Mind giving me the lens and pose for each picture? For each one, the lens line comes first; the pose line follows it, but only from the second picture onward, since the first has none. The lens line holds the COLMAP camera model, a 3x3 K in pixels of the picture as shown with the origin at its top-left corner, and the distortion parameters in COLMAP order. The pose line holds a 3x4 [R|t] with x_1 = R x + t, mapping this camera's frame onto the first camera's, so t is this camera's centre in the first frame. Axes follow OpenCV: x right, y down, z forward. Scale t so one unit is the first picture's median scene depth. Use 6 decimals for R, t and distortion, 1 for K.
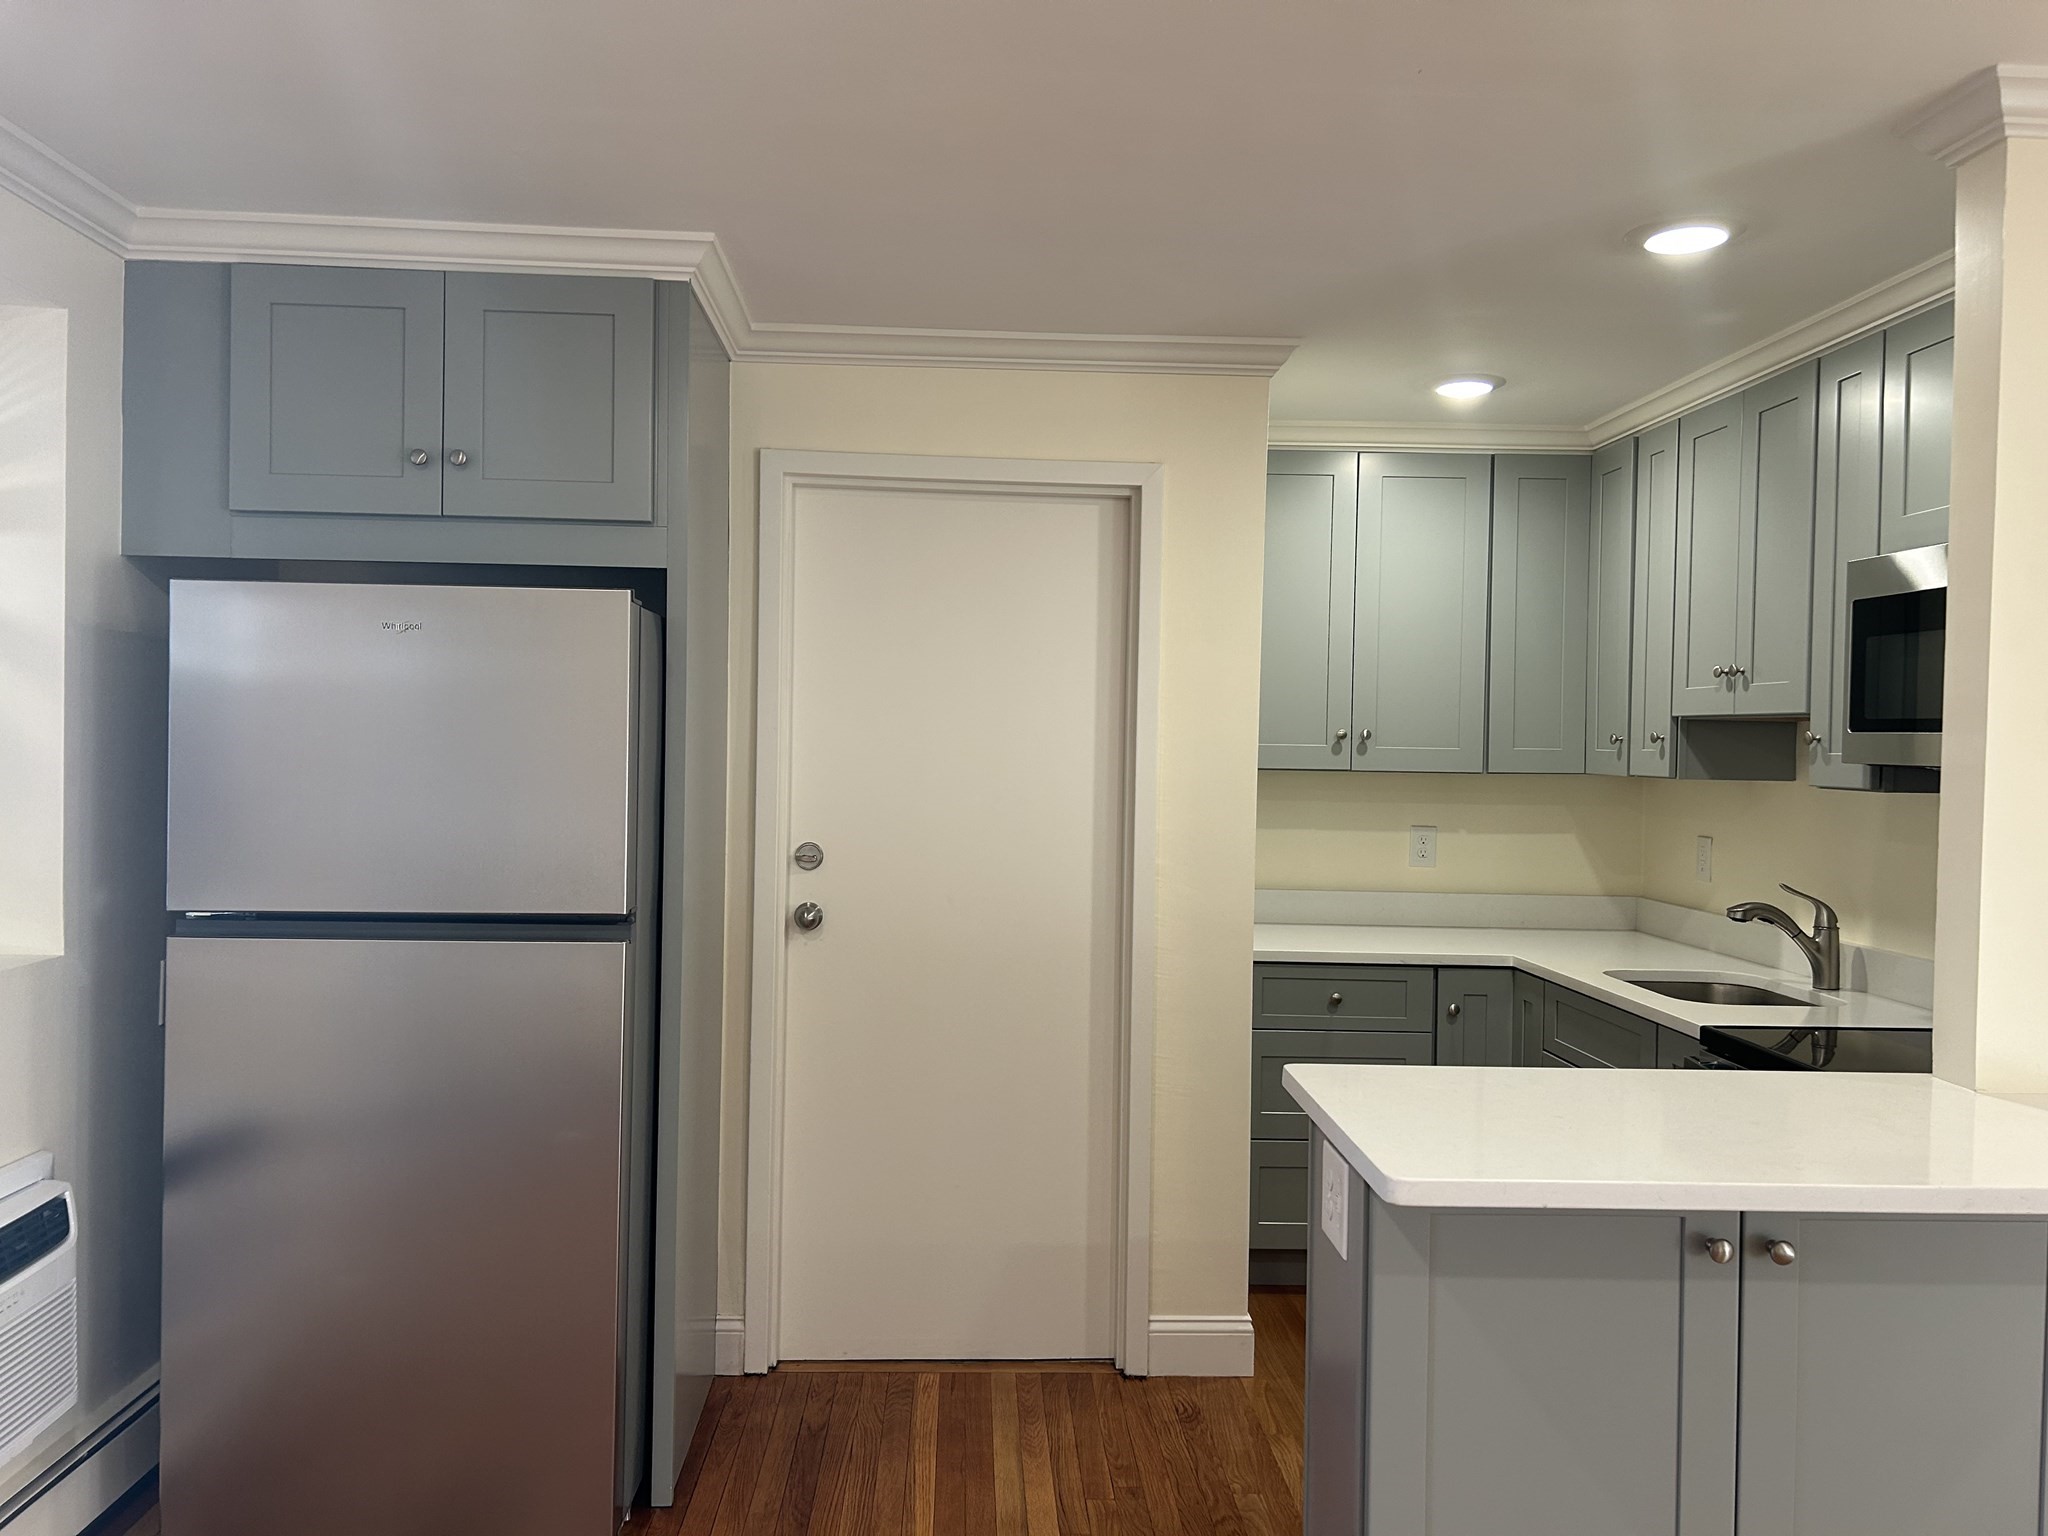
lens RADIAL K [[1528.9, 0, 1010.5], [0, 1528.9, 756.9], [0, 0, 1]] dist [0.054905, -0.037619]
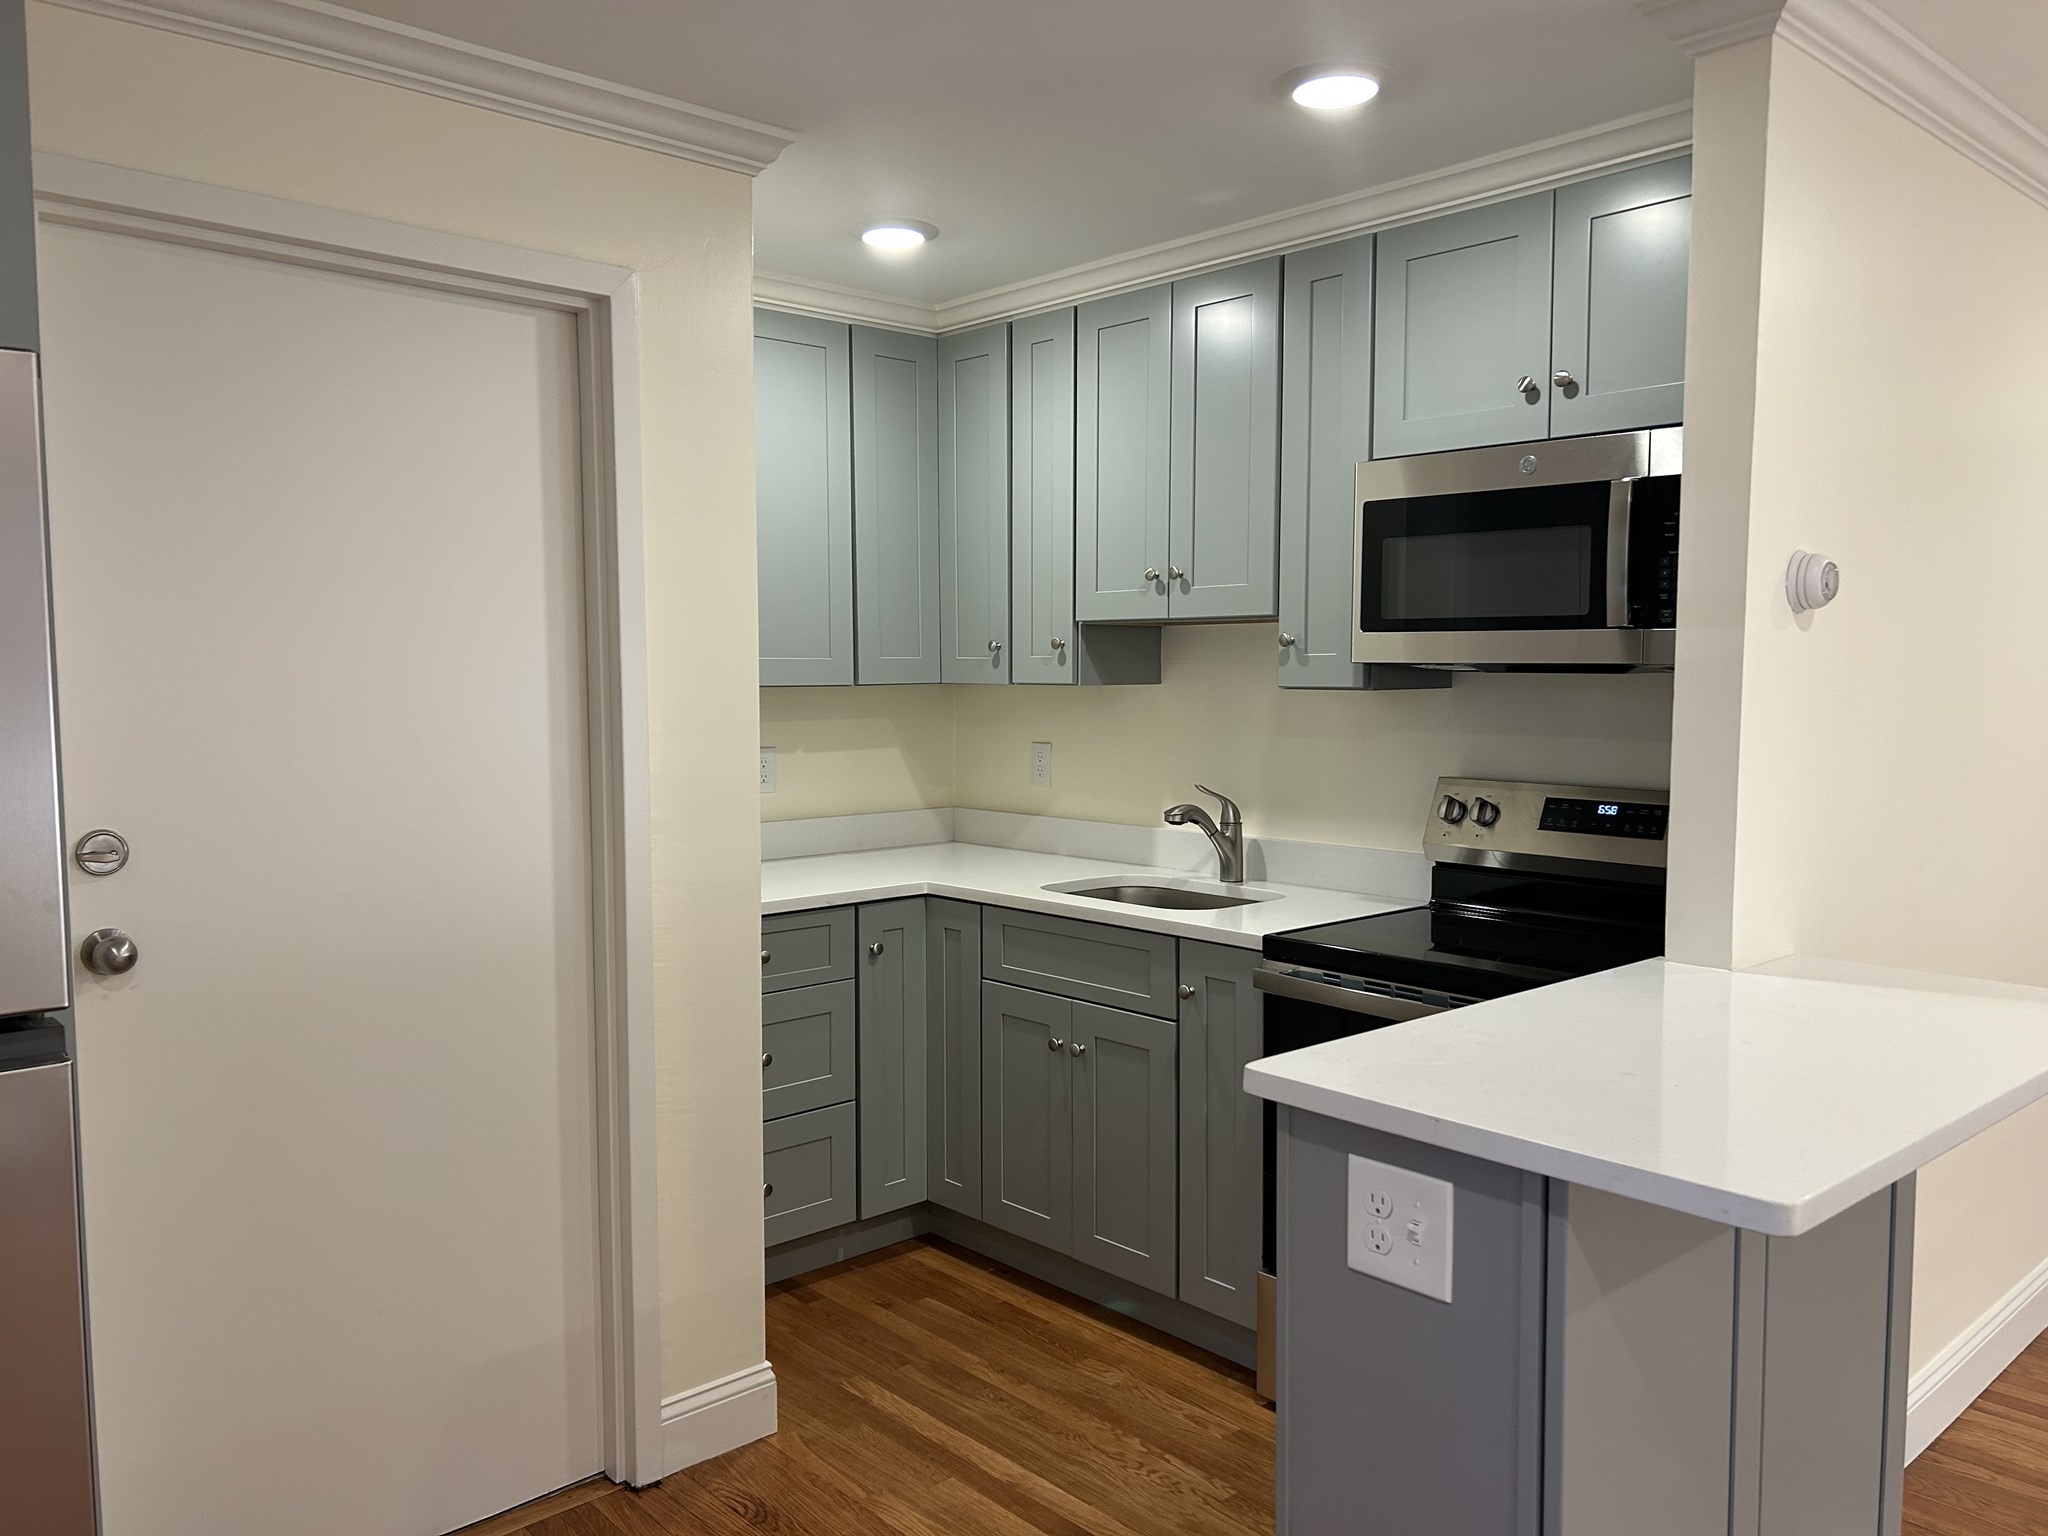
lens RADIAL K [[1528.9, 0, 1028.9], [0, 1528.9, 774.2], [0, 0, 1]] dist [0.054905, -0.037619]
pose [[0.768635, -0.064490, 0.636428, -0.233839], [0.021301, 0.996934, 0.075295, -0.003221], [-0.639332, -0.044318, 0.767652, 0.299103]]
